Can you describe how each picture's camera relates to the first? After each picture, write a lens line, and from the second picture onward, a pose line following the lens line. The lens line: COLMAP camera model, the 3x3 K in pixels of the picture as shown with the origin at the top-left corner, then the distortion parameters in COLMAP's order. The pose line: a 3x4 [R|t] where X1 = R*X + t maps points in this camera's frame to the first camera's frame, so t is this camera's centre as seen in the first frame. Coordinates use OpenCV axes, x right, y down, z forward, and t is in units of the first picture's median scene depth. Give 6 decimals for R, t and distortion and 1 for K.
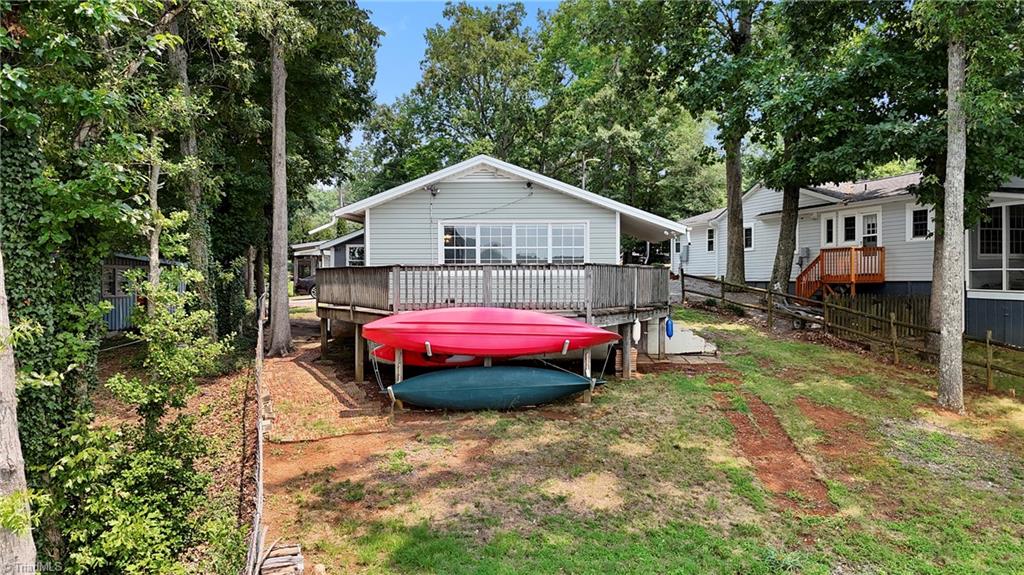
lens RADIAL K [[763.7, 0, 518.3], [0, 763.7, 285.9], [0, 0, 1]] dist [0.045818, 0.000975]
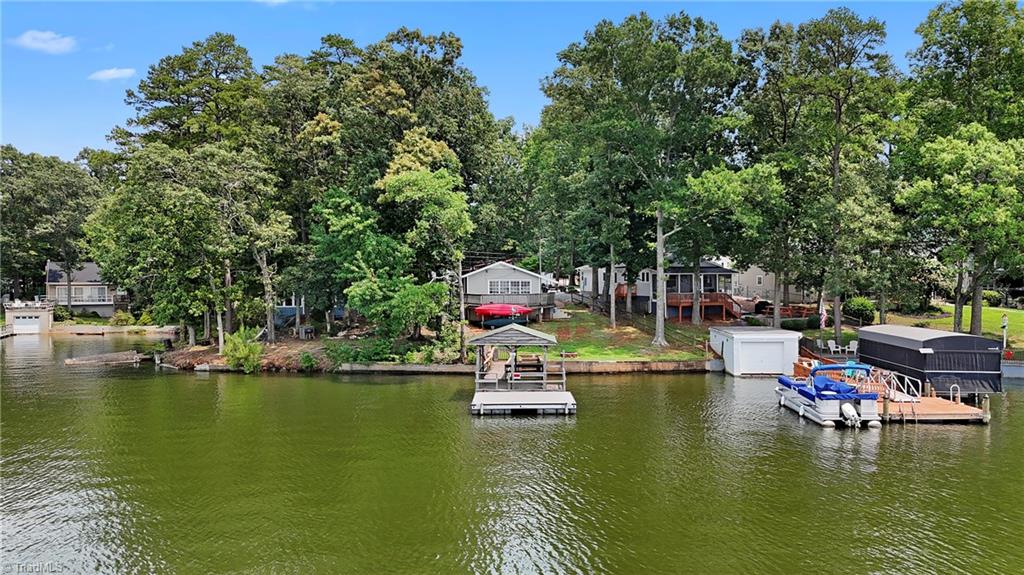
lens RADIAL K [[763.7, 0, 510.0], [0, 763.7, 287.4], [0, 0, 1]] dist [0.045818, 0.000975]
pose [[0.999998, -0.000390, -0.001720, 0.001929], [0.000396, 0.999994, 0.003497, -0.061413], [0.001718, -0.003498, 0.999992, -2.497274]]
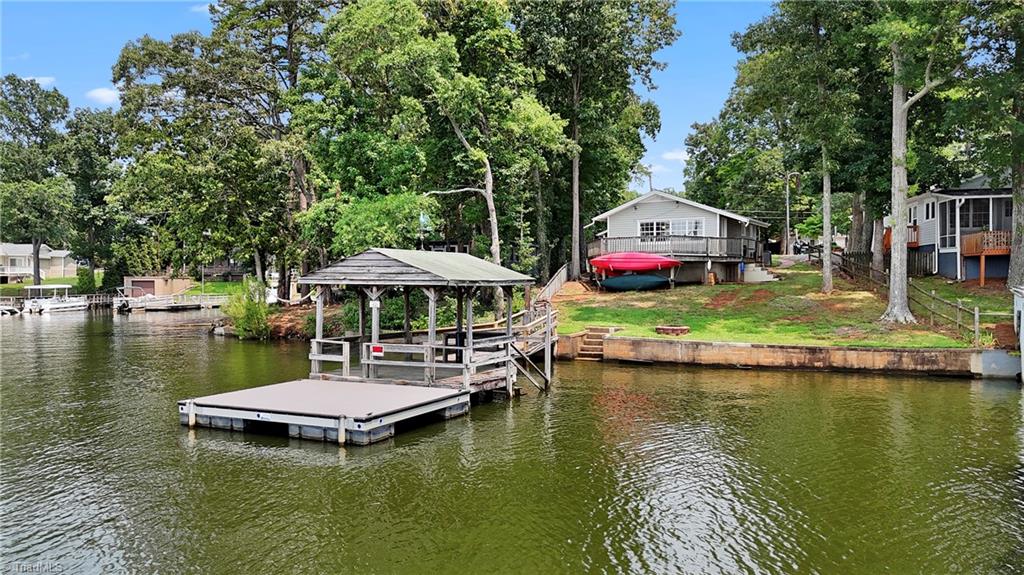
lens RADIAL K [[763.7, 0, 512.5], [0, 763.7, 286.0], [0, 0, 1]] dist [0.045818, 0.000975]
pose [[0.885933, 0.004170, -0.463794, 0.623115], [-0.002675, 0.999989, 0.003881, 0.102284], [0.463805, -0.002198, 0.885934, -1.190719]]
